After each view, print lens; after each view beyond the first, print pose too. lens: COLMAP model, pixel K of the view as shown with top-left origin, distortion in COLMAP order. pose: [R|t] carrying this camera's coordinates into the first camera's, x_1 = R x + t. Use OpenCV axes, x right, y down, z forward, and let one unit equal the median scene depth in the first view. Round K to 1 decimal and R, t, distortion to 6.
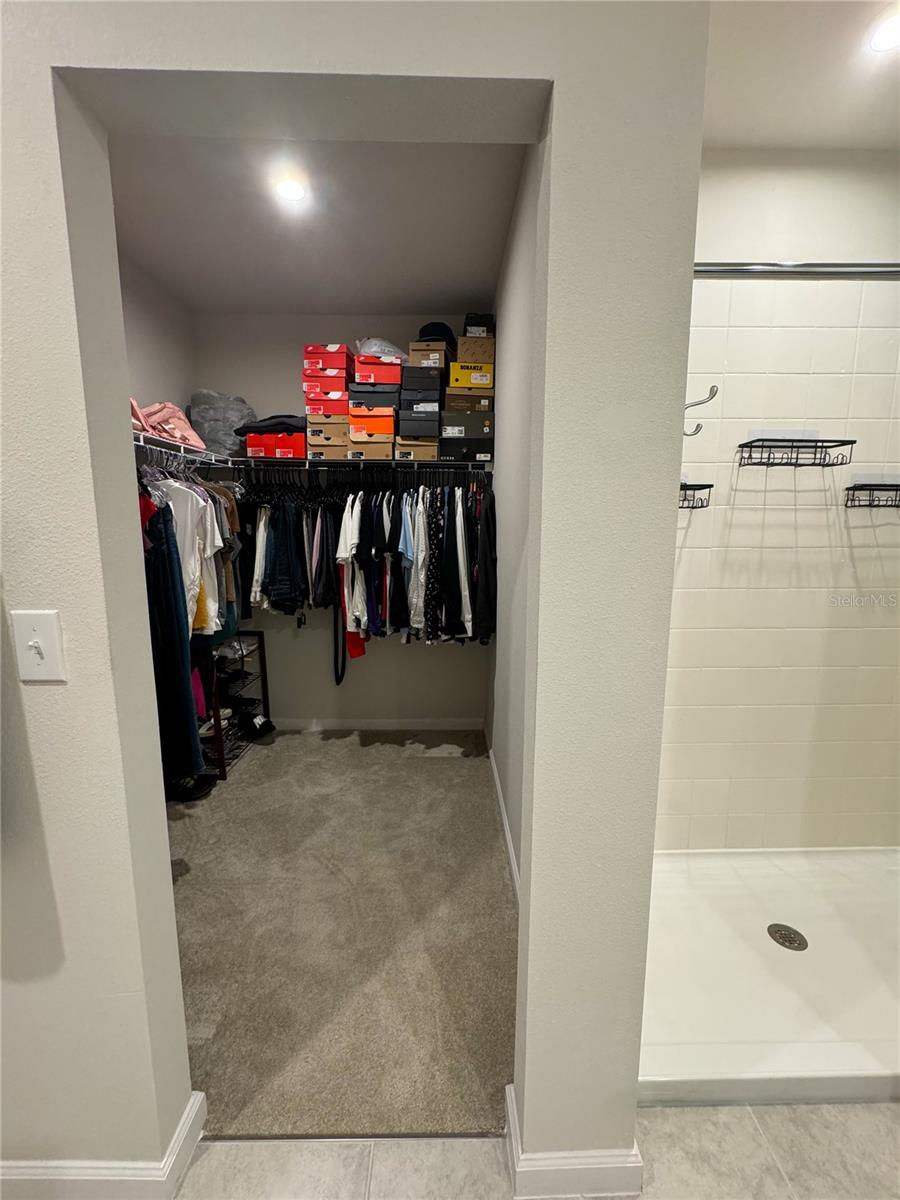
lens RADIAL K [[484.5, 0, 454.4], [0, 484.5, 602.0], [0, 0, 1]] dist [-0.004137, 0.000668]
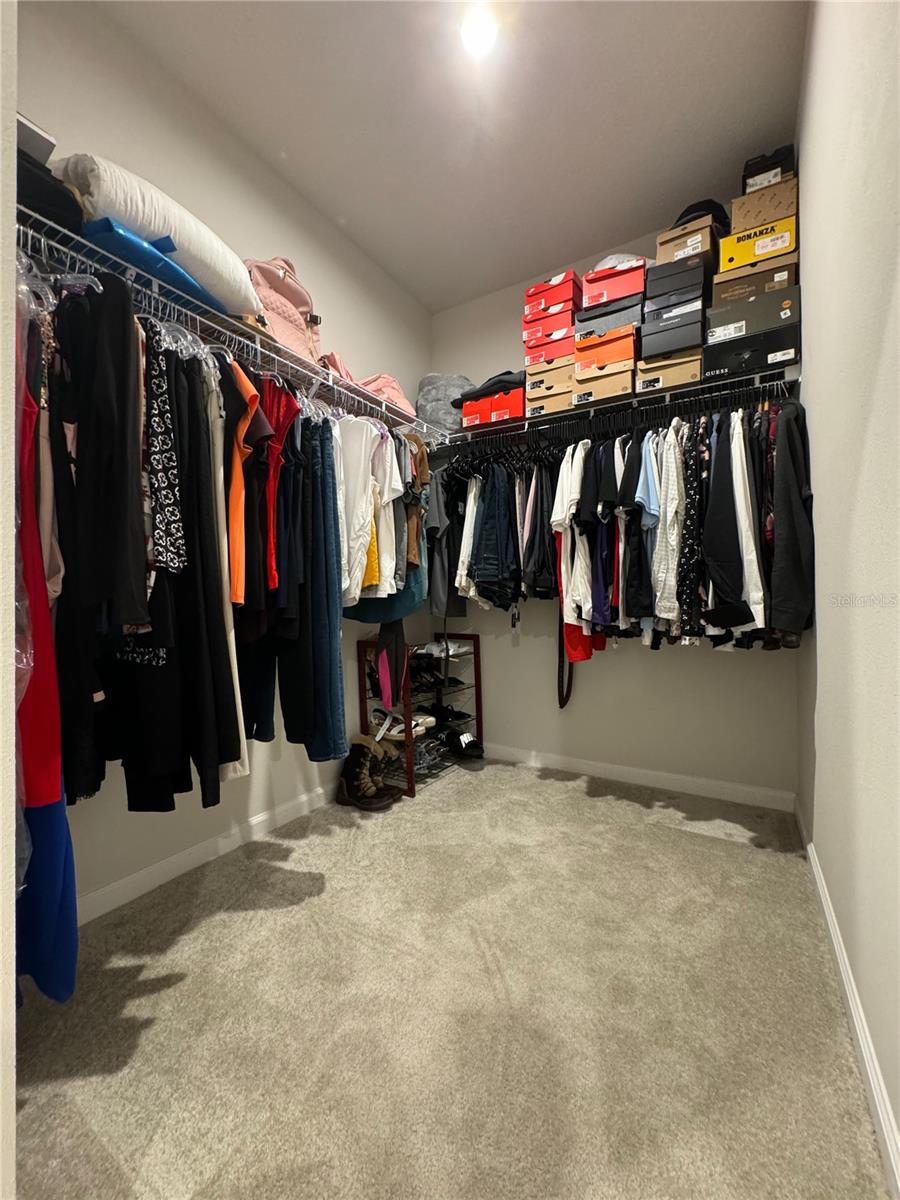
lens RADIAL K [[484.5, 0, 448.6], [0, 484.5, 594.9], [0, 0, 1]] dist [-0.004137, 0.000668]
pose [[0.847463, -0.014292, -0.530662, 0.022427], [-0.064782, 0.989382, -0.130102, 0.127587], [0.526887, 0.144634, 0.837539, 0.285740]]
